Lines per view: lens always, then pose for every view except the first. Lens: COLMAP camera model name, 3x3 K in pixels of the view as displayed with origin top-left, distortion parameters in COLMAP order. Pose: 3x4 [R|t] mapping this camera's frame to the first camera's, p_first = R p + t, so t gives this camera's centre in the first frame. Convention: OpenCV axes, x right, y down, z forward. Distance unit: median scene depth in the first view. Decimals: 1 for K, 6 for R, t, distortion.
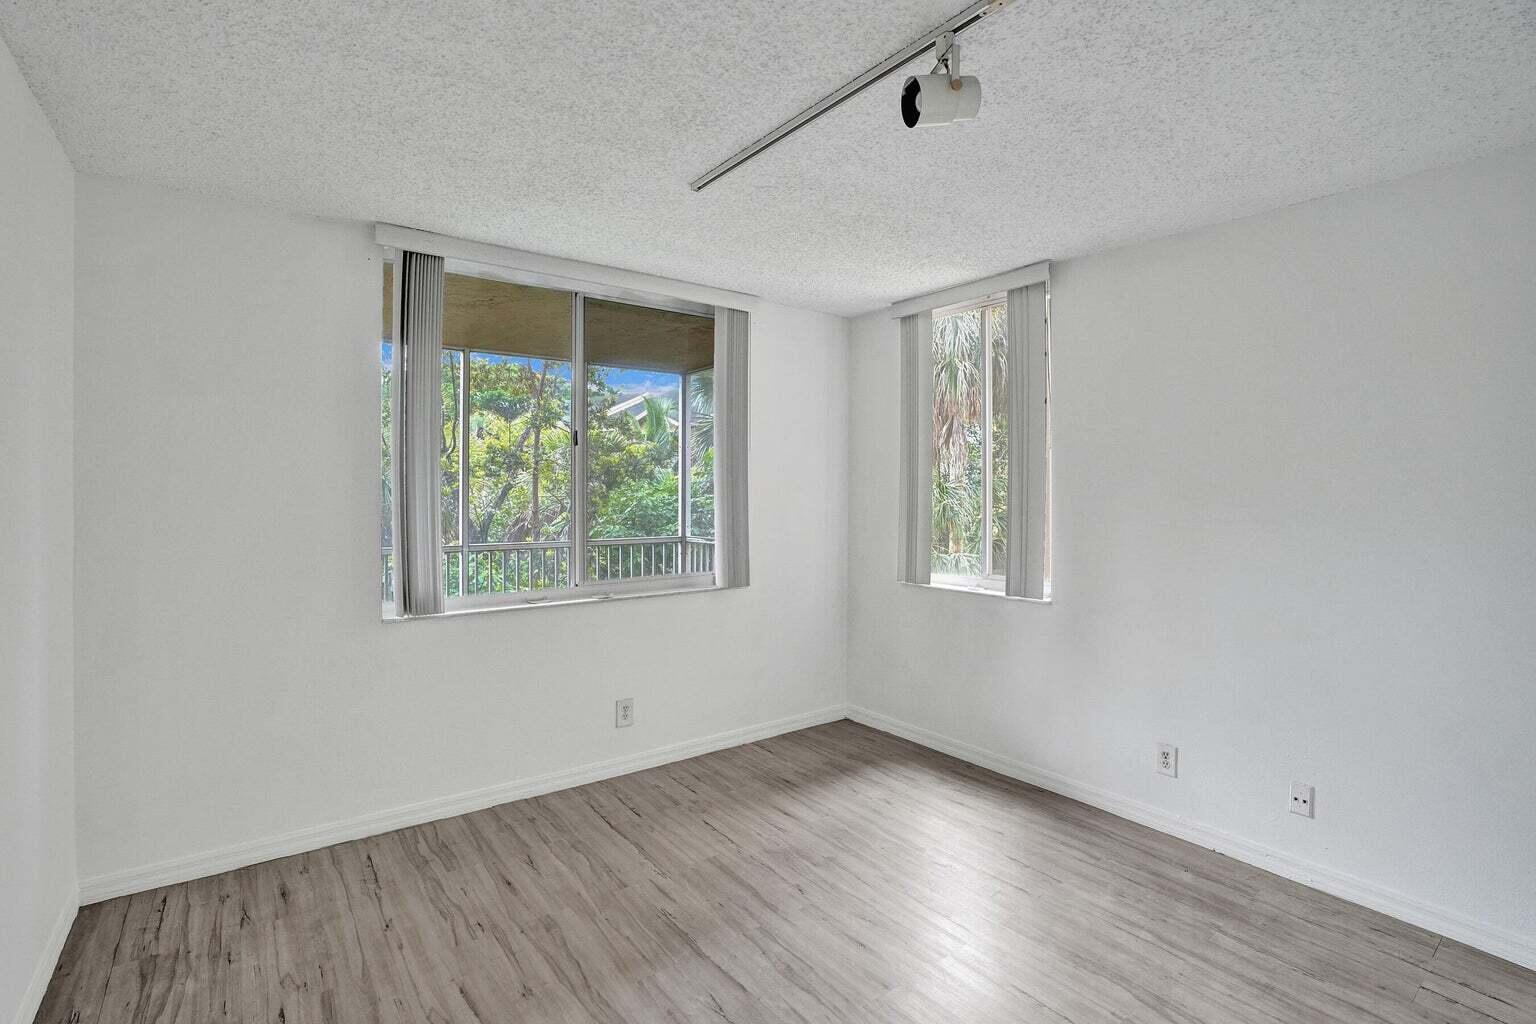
lens RADIAL K [[718.7, 0, 755.5], [0, 718.7, 488.7], [0, 0, 1]] dist [-0.067945, 0.026106]
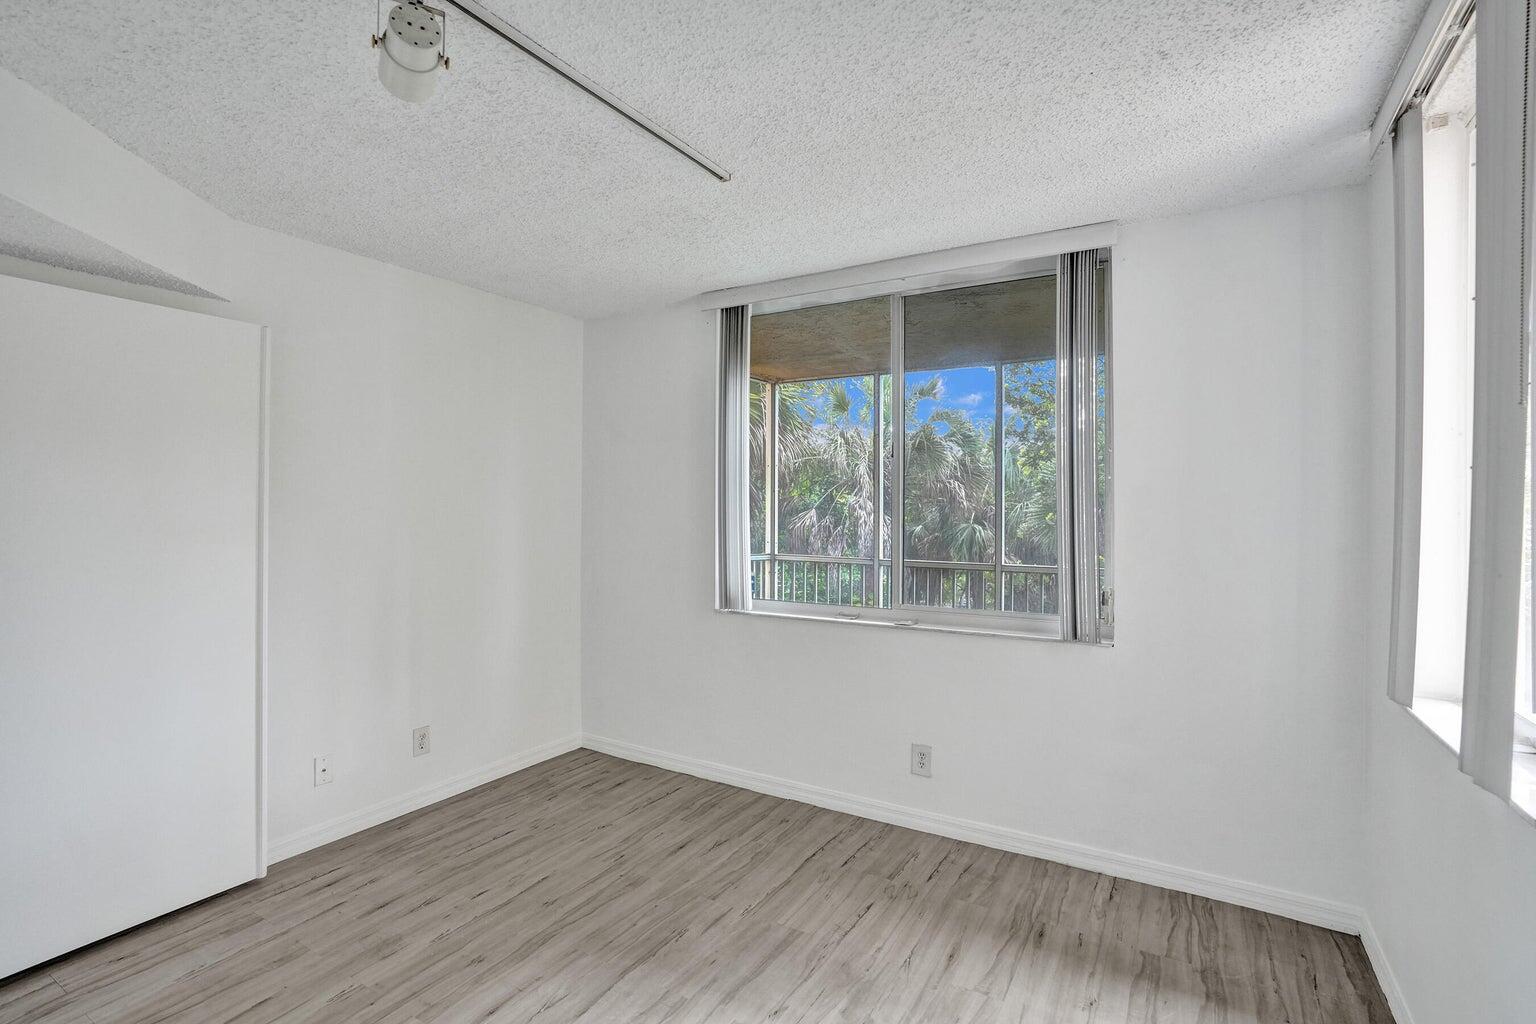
lens RADIAL K [[723.8, 0, 758.5], [0, 723.8, 506.5], [0, 0, 1]] dist [-0.051437, 0.026775]
pose [[0.368643, -0.004770, -0.929559, 0.697549], [-0.003011, 0.999975, -0.006325, 0.011764], [0.929566, 0.005131, 0.368620, 0.606011]]
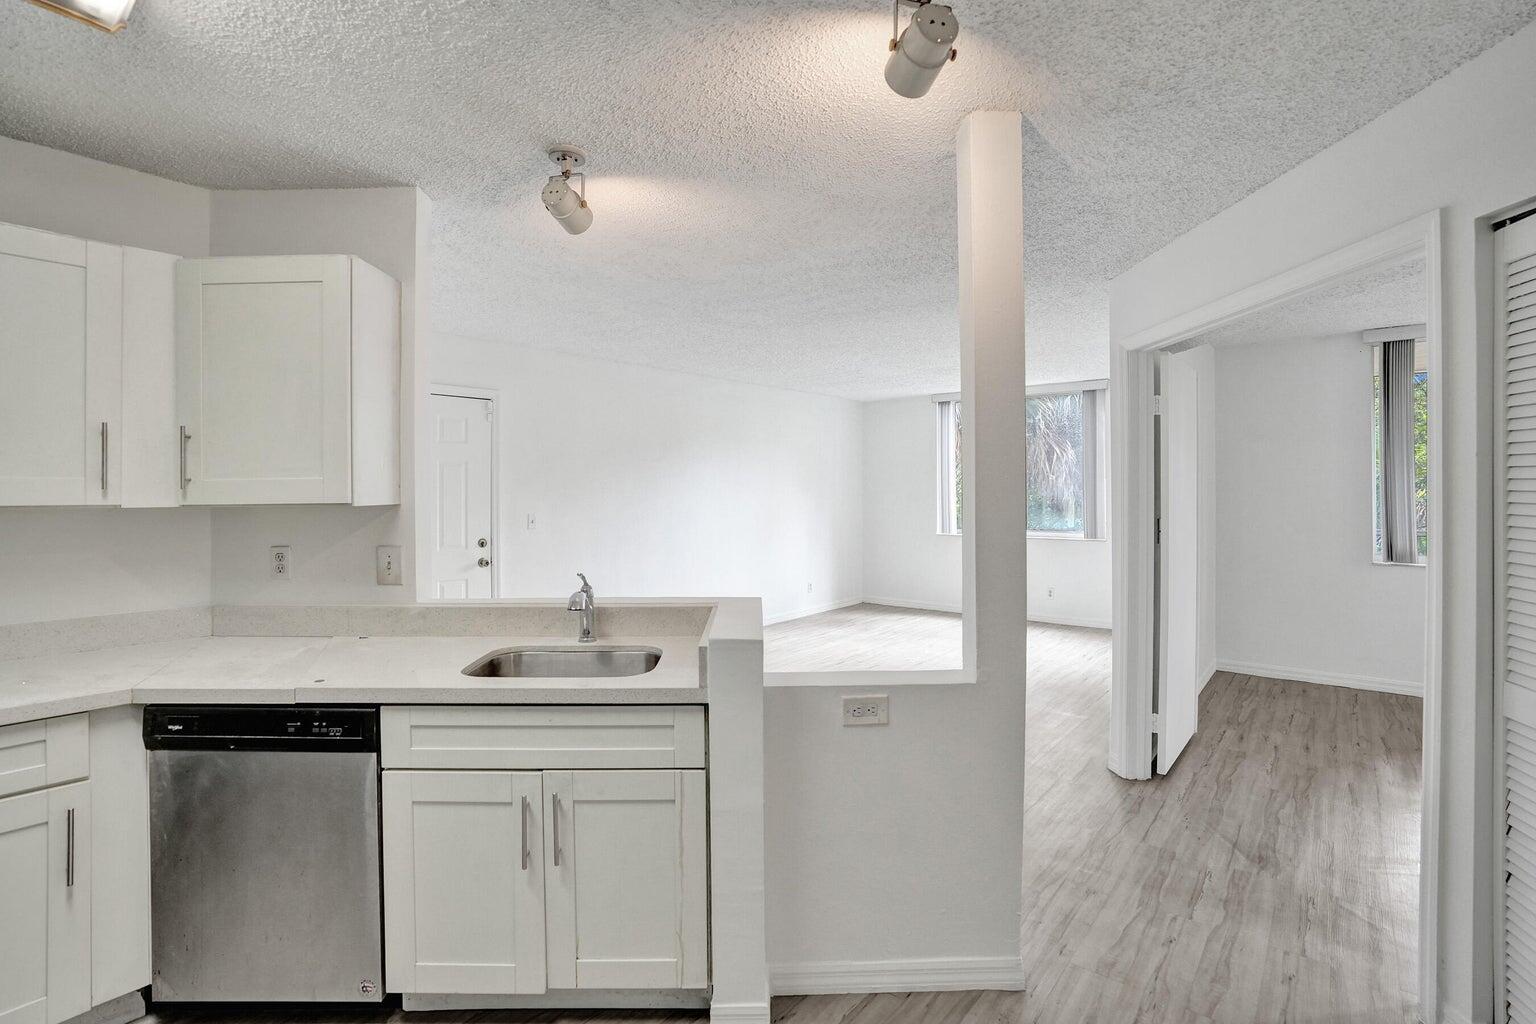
lens RADIAL K [[717.6, 0, 766.7], [0, 717.6, 489.8], [0, 0, 1]] dist [-0.067279, 0.027291]
pose [[0.228799, -0.004830, -0.973462, 0.765575], [0.004688, 0.999982, -0.003860, 0.007490], [0.973462, -0.003681, 0.228817, -0.814052]]
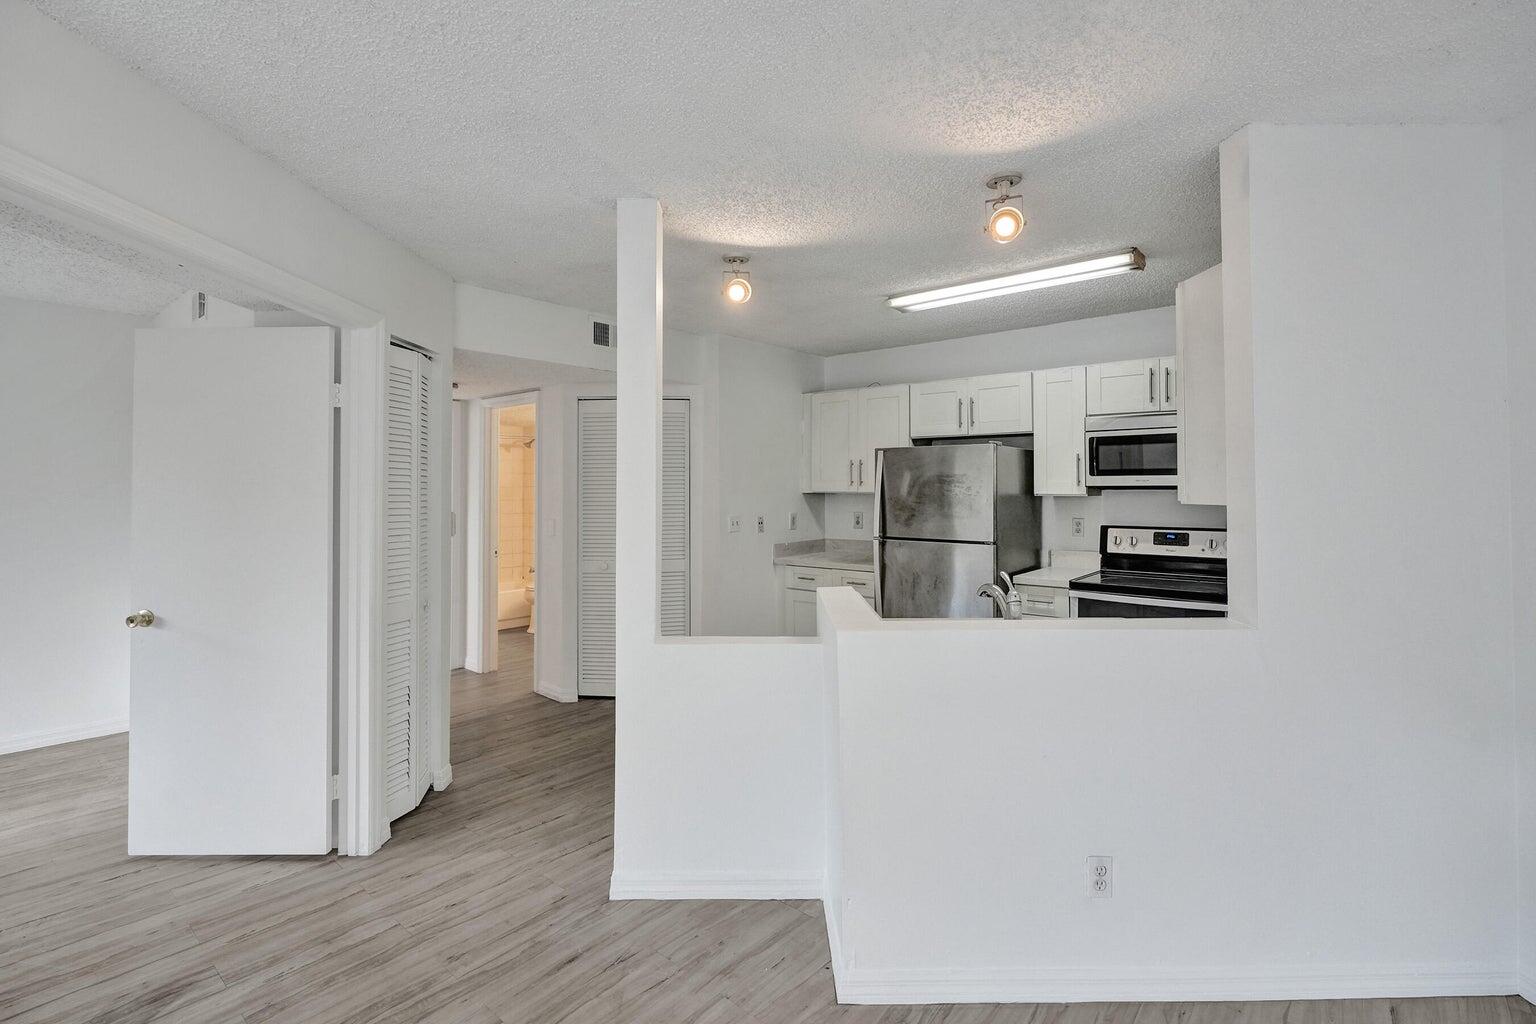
lens RADIAL K [[706.7, 0, 762.5], [0, 706.7, 473.3], [0, 0, 1]] dist [-0.002004, -0.000531]
pose [[-0.210282, 0.018017, 0.977475, -0.812715], [0.000982, 0.999834, -0.018218, -0.000341], [-0.977640, -0.002871, -0.210265, -0.386014]]
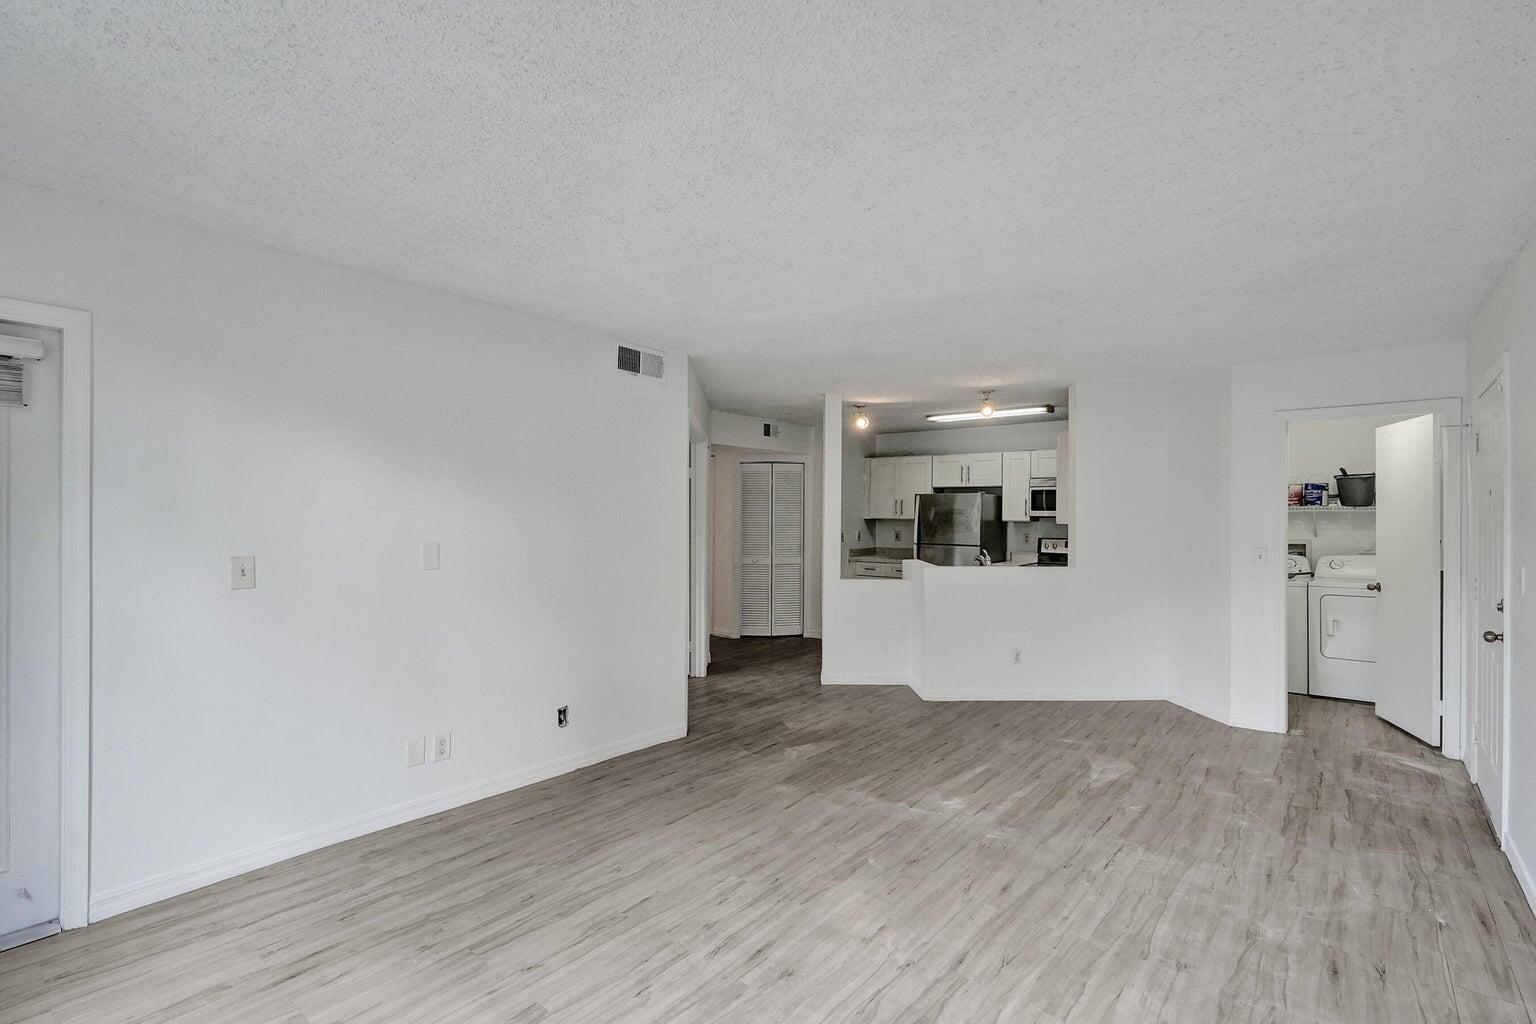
lens RADIAL K [[703.7, 0, 762.4], [0, 703.7, 510.5], [0, 0, 1]] dist [-0.007158, 0.001092]
pose [[-0.229286, 0.002452, 0.973356, -1.919152], [-0.007283, 0.999965, -0.004234, -0.002367], [-0.973332, -0.008060, -0.229260, 0.271886]]
